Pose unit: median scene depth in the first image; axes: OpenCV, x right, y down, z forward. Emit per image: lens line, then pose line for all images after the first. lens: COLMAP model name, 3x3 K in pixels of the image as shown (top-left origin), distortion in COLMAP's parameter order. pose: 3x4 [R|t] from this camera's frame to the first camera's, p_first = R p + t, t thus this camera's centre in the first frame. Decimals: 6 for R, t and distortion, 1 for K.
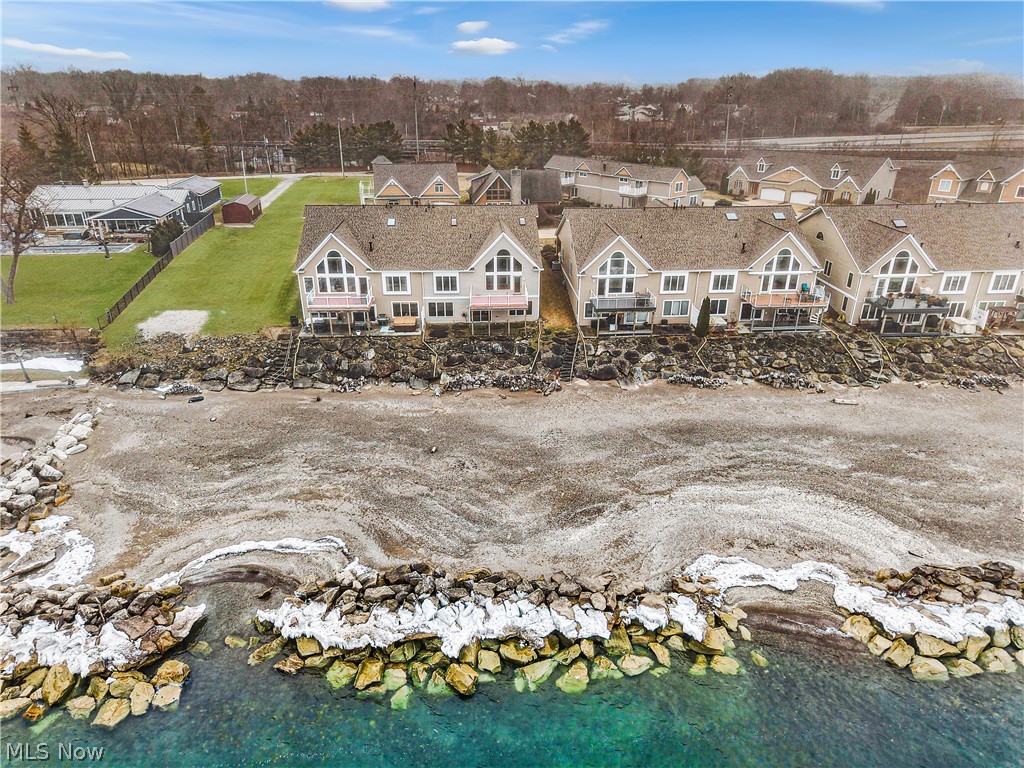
lens RADIAL K [[656.2, 0, 500.2], [0, 656.2, 385.4], [0, 0, 1]] dist [0.134493, -0.124892]
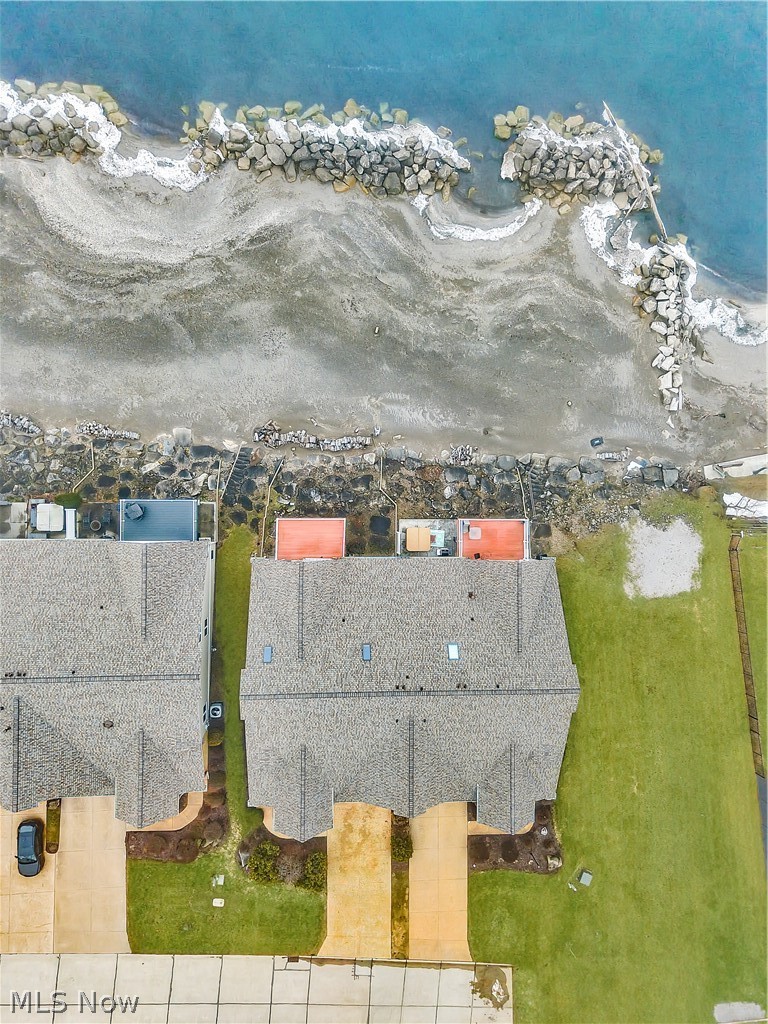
lens RADIAL K [[679.4, 0, 384.0], [0, 679.4, 512.0], [0, 0, 1]] dist [0.102663, -0.069260]
pose [[-0.994037, -0.055274, -0.093994, -0.011568], [-0.063418, -0.408166, 0.910702, -0.929883], [-0.088704, 0.911233, 0.402227, 0.628857]]
